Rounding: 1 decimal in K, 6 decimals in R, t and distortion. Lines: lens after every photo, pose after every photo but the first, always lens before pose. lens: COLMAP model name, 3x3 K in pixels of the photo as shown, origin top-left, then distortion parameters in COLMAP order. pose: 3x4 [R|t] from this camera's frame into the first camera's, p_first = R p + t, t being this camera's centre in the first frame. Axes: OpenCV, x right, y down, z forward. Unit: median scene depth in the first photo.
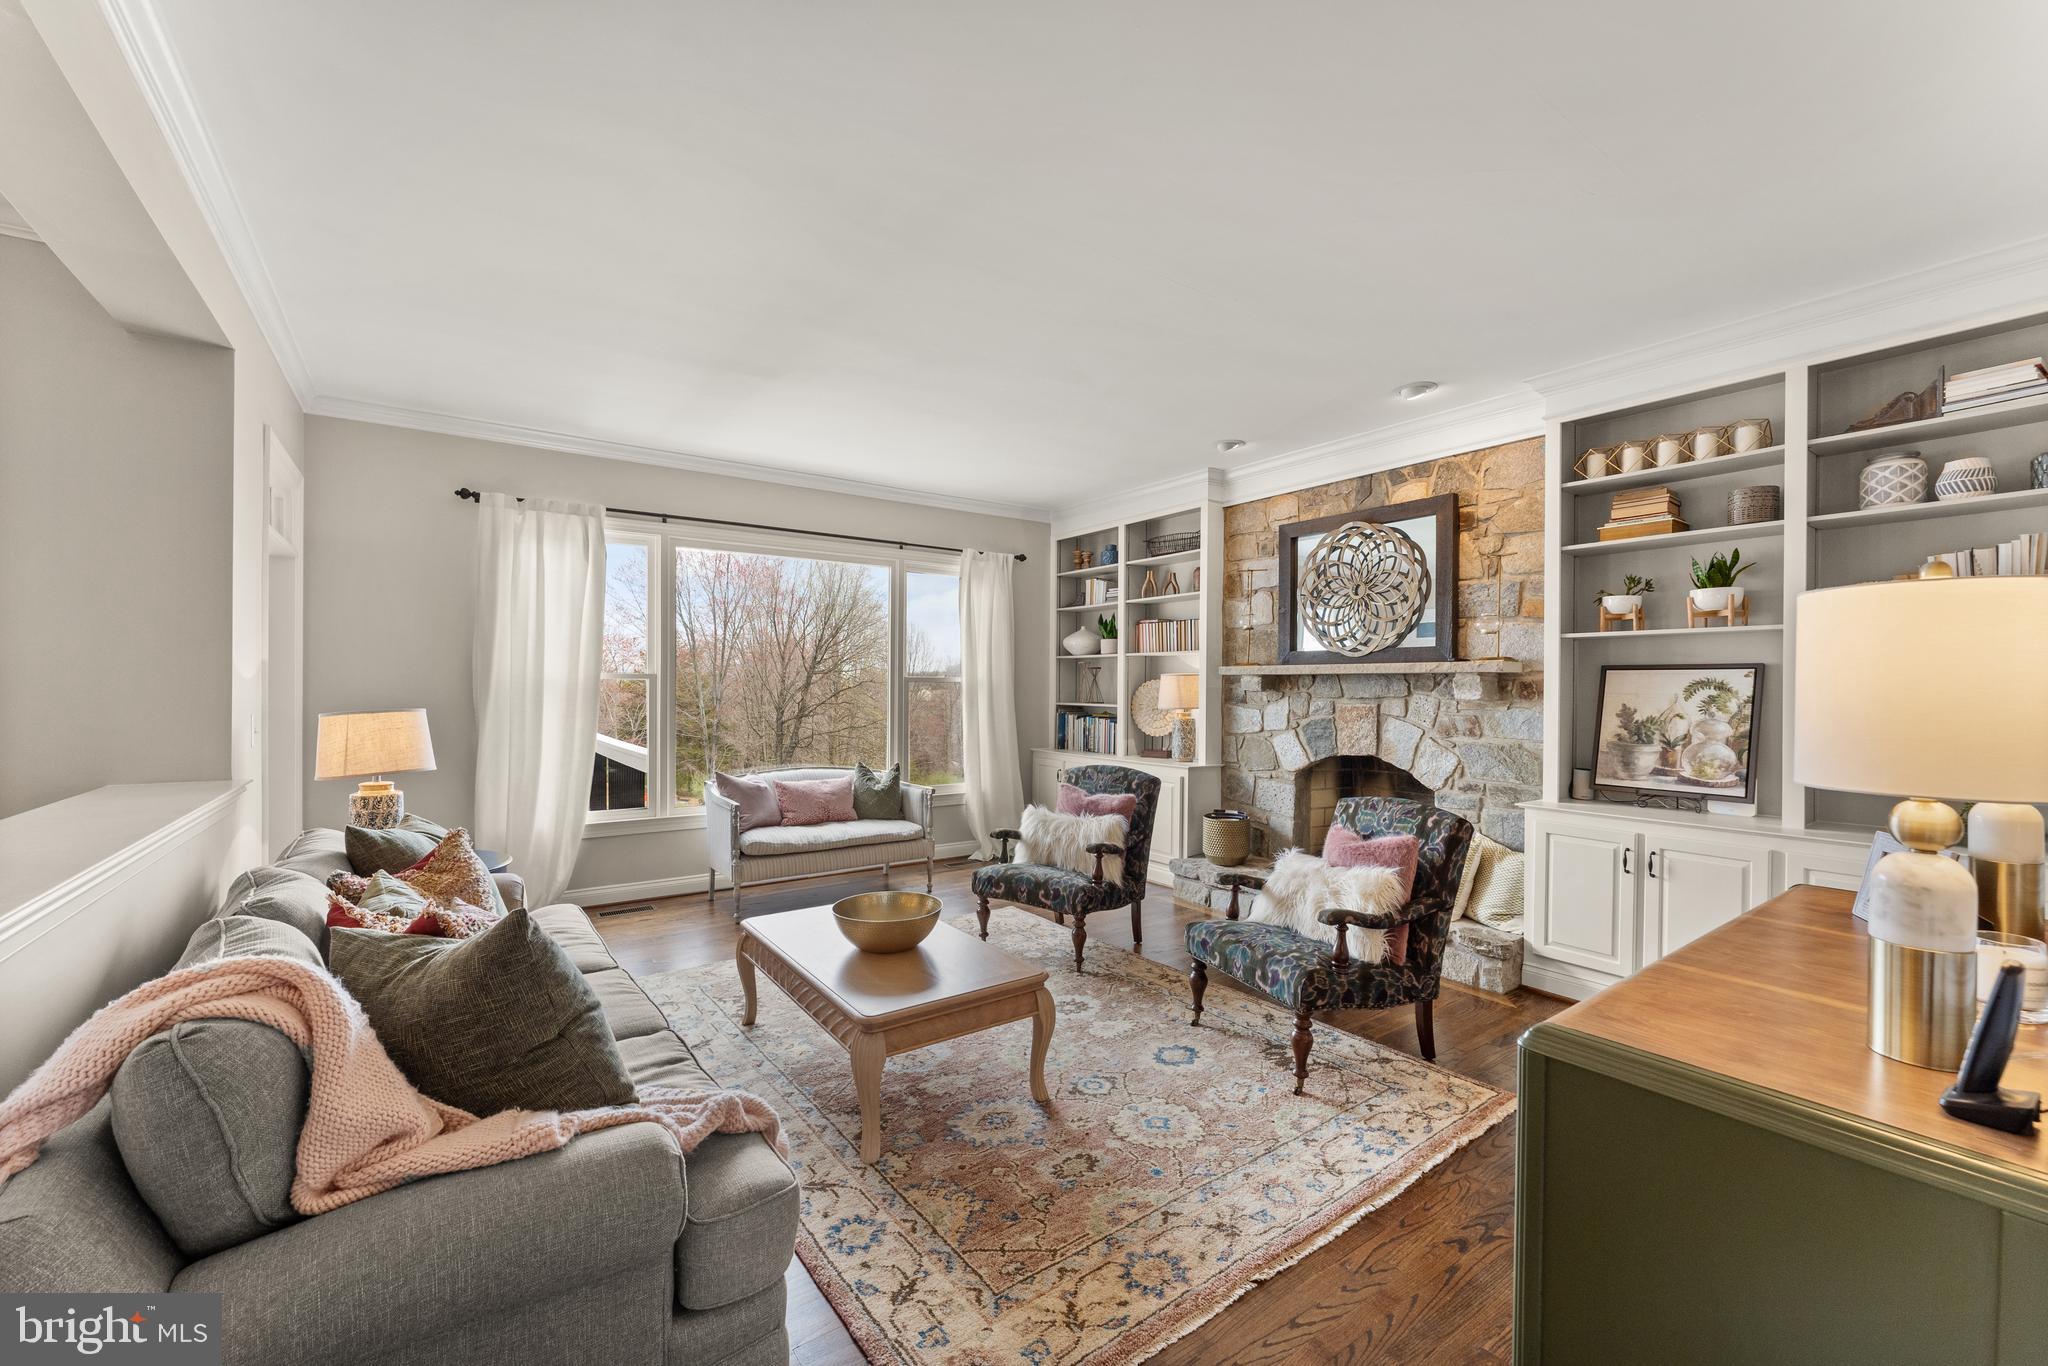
lens RADIAL K [[825.0, 0, 1027.8], [0, 825.0, 687.8], [0, 0, 1]] dist [0.000048, 0.000297]
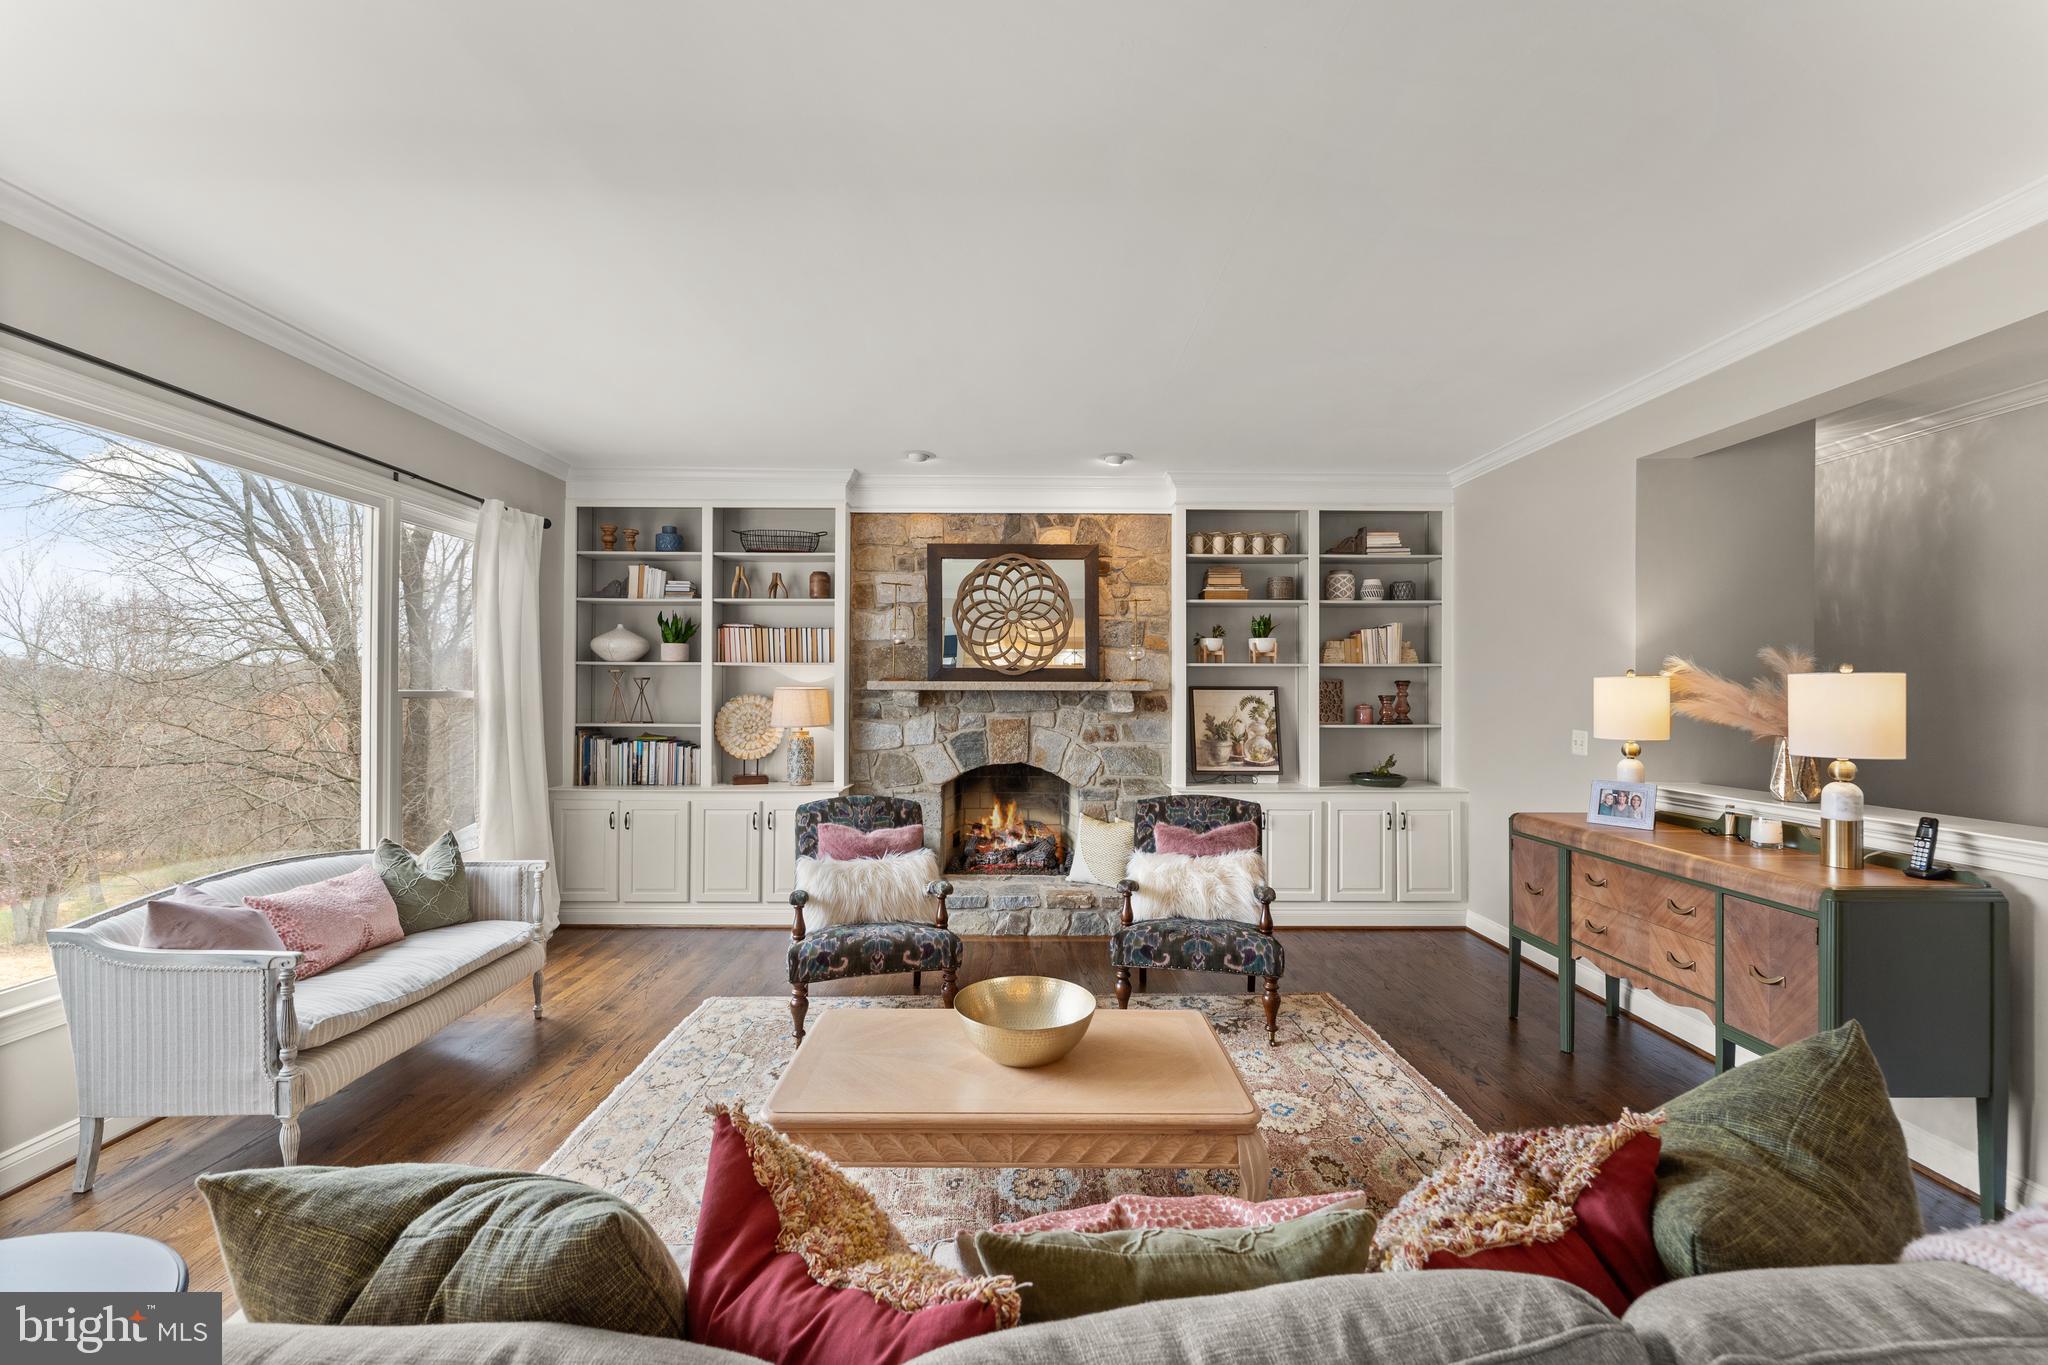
lens RADIAL K [[825.0, 0, 1027.8], [0, 825.0, 687.3], [0, 0, 1]] dist [0.000048, 0.000297]
pose [[0.570094, 0.002831, 0.821575, -0.515880], [0.001790, 0.999987, -0.004687, -0.015981], [-0.821578, 0.004143, 0.570081, 0.357998]]
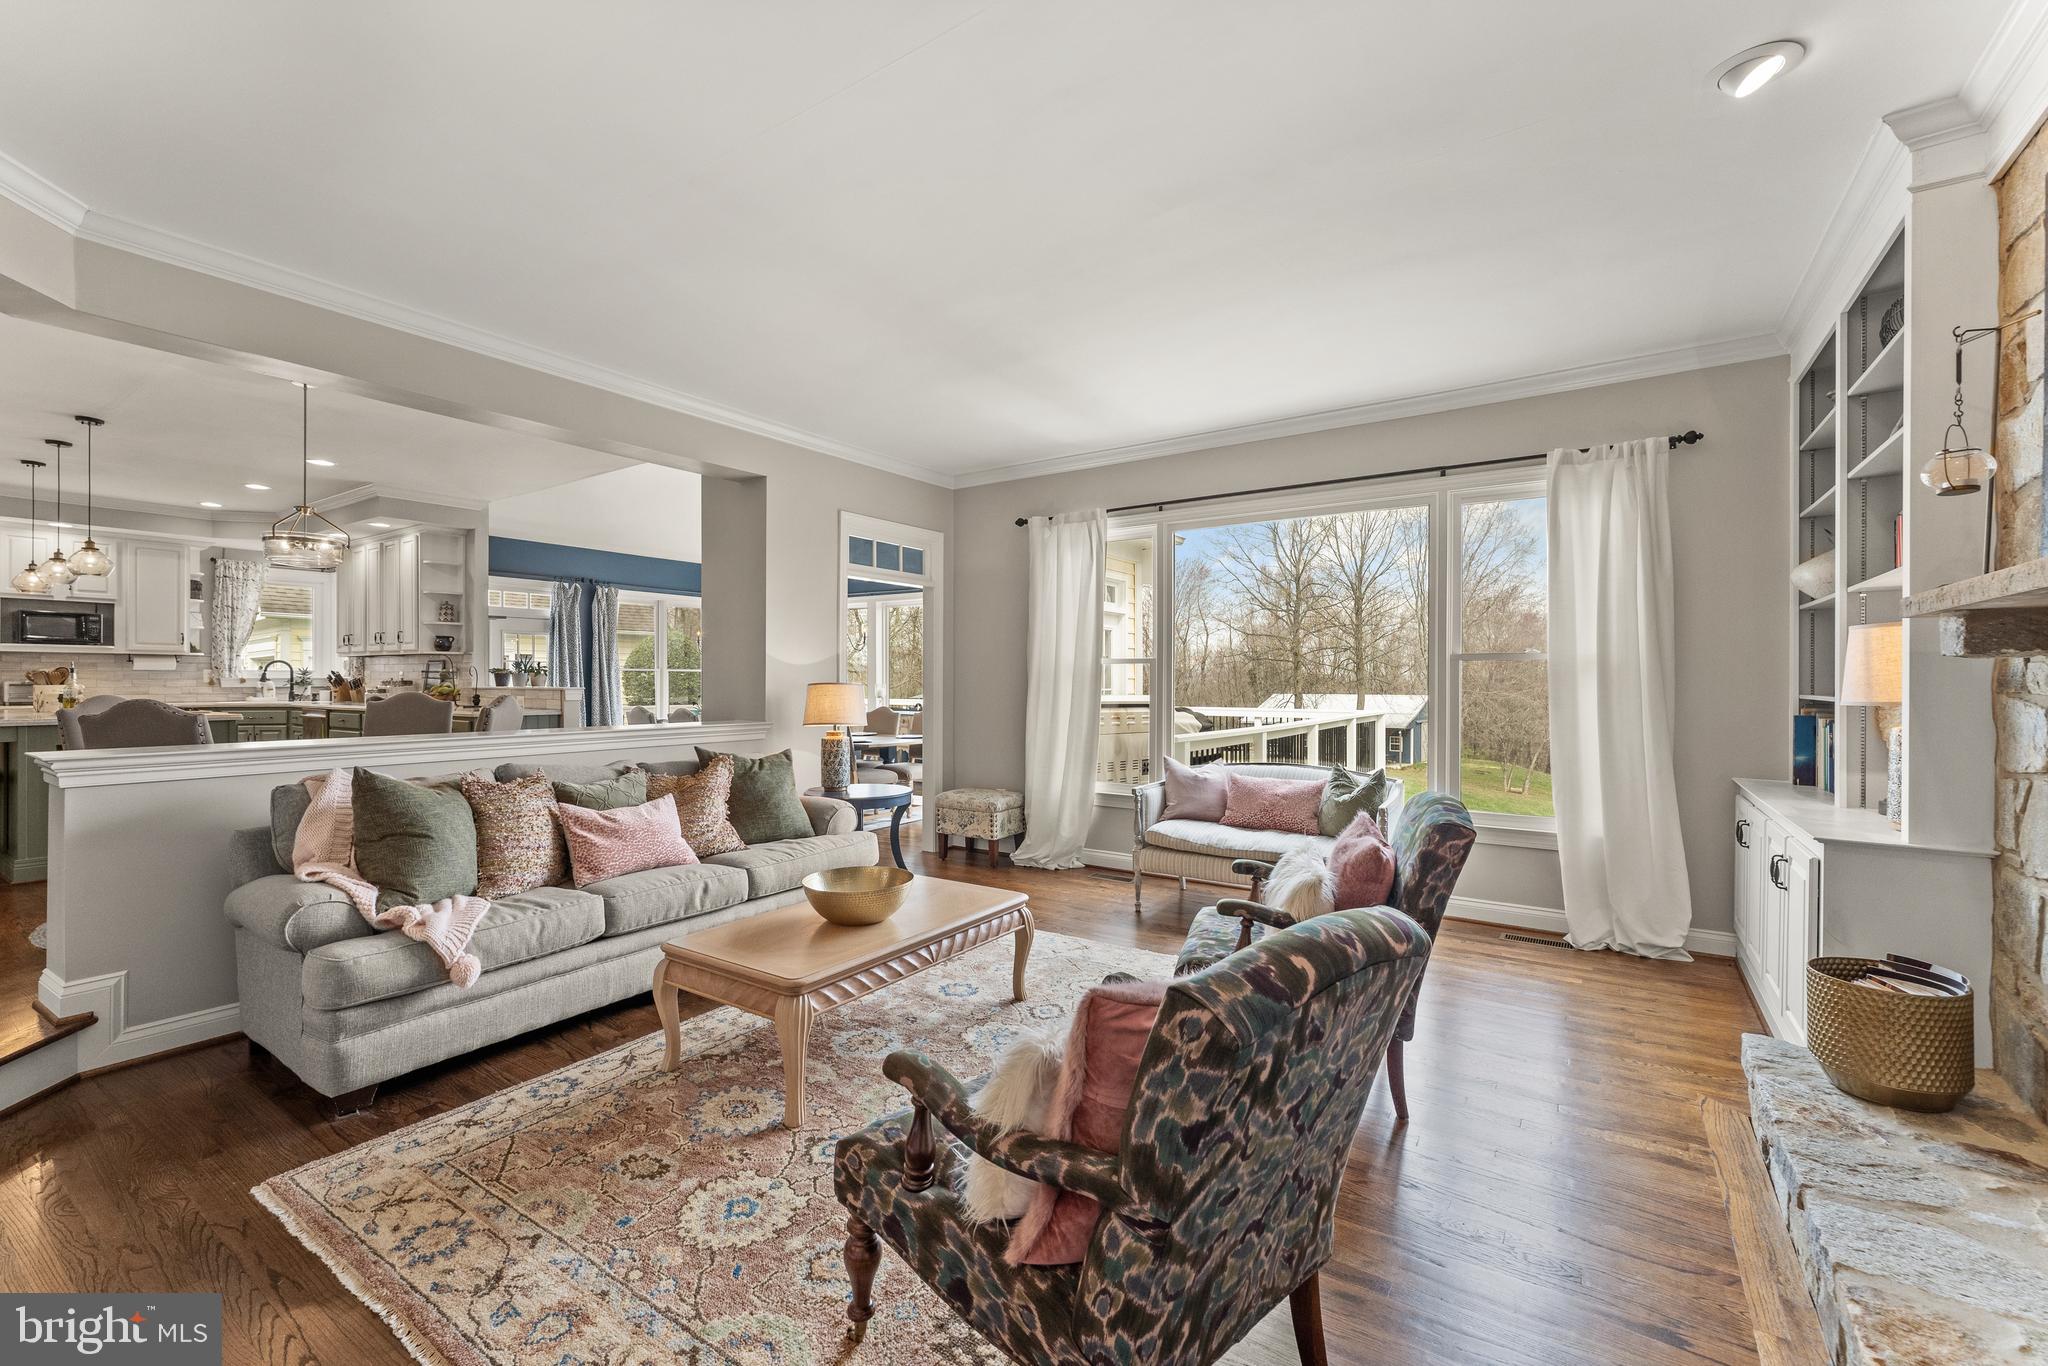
lens RADIAL K [[846.8, 0, 1021.9], [0, 846.8, 677.7], [0, 0, 1]] dist [0.000476, 0.000460]
pose [[0.343239, -0.008720, -0.939208, 0.548827], [-0.003381, 0.999939, -0.010520, 0.021534], [0.939242, 0.006786, 0.343188, 0.535519]]
